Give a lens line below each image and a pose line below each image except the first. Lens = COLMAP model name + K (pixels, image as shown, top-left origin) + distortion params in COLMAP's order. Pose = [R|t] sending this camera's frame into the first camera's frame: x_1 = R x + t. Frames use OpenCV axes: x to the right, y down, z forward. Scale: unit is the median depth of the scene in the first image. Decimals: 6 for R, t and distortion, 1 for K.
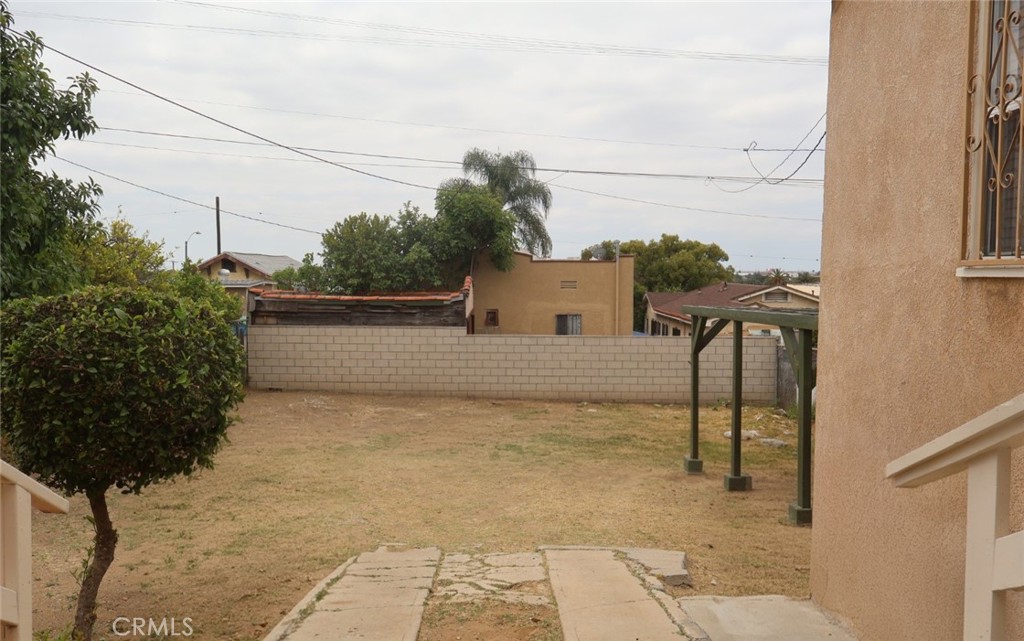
lens RADIAL K [[849.2, 0, 512.9], [0, 849.2, 355.2], [0, 0, 1]] dist [0.002648, 0.000976]
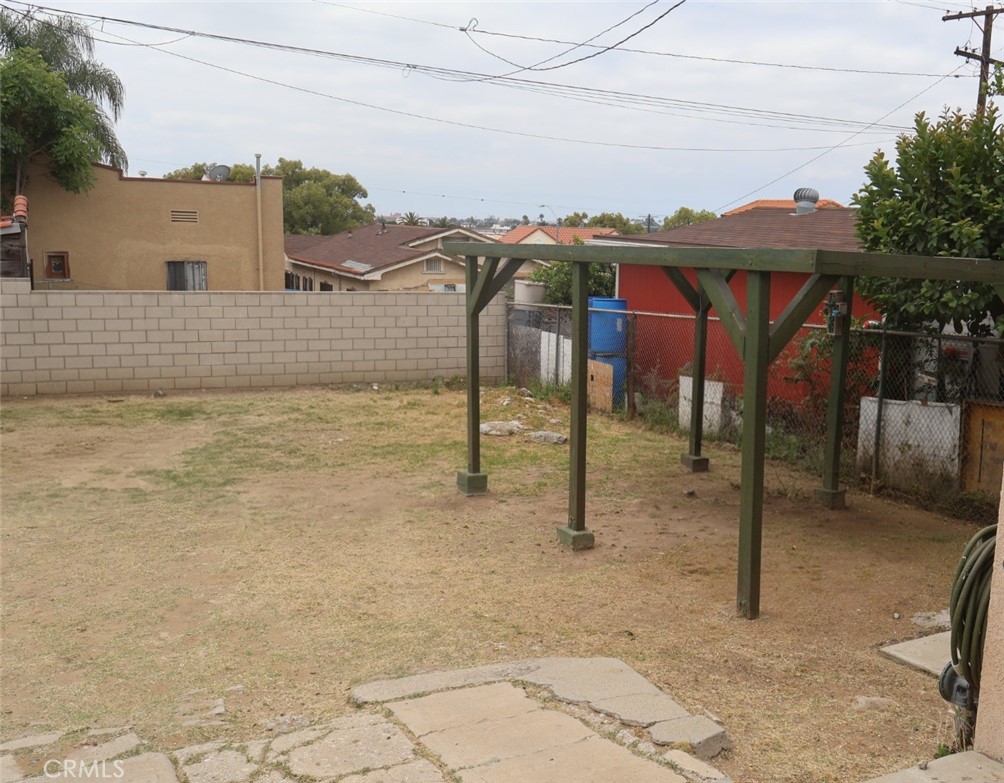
lens RADIAL K [[1031.4, 0, 629.5], [0, 1031.4, 417.0], [0, 0, 1]] dist [-0.003409, -0.005758]
pose [[0.872552, -0.062635, 0.484489, -0.043117], [0.016092, 0.994893, 0.099639, -0.000683], [-0.488256, -0.079144, 0.869105, 0.141409]]
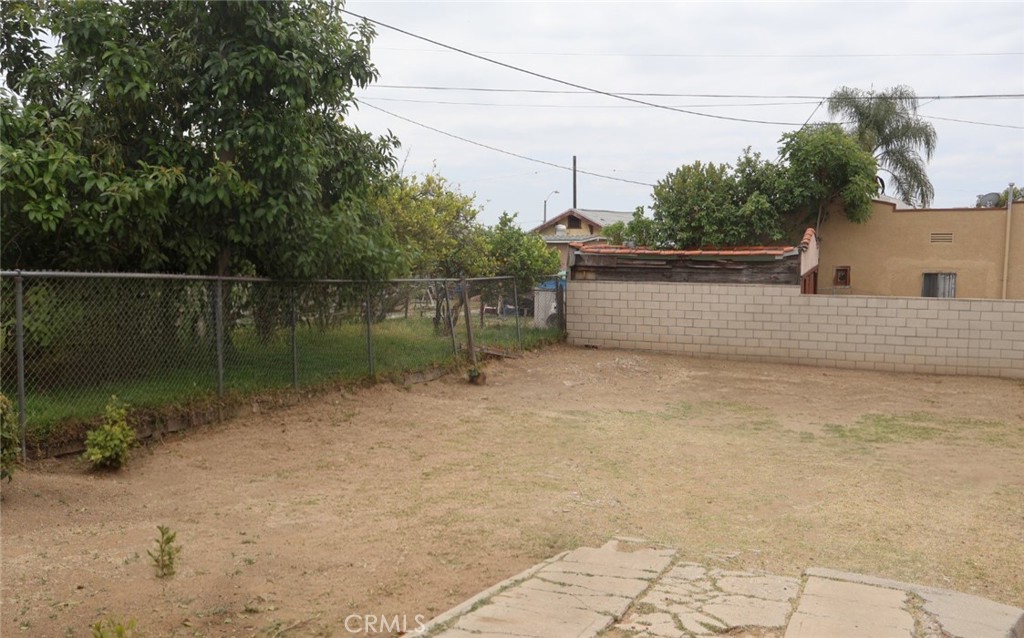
lens RADIAL K [[849.2, 0, 512.9], [0, 849.2, 353.7], [0, 0, 1]] dist [0.002648, 0.000976]
pose [[0.913157, 0.048145, -0.404755, 0.032668], [-0.029030, 0.998160, 0.053235, -0.000866], [0.406573, -0.036862, 0.912874, 0.072146]]
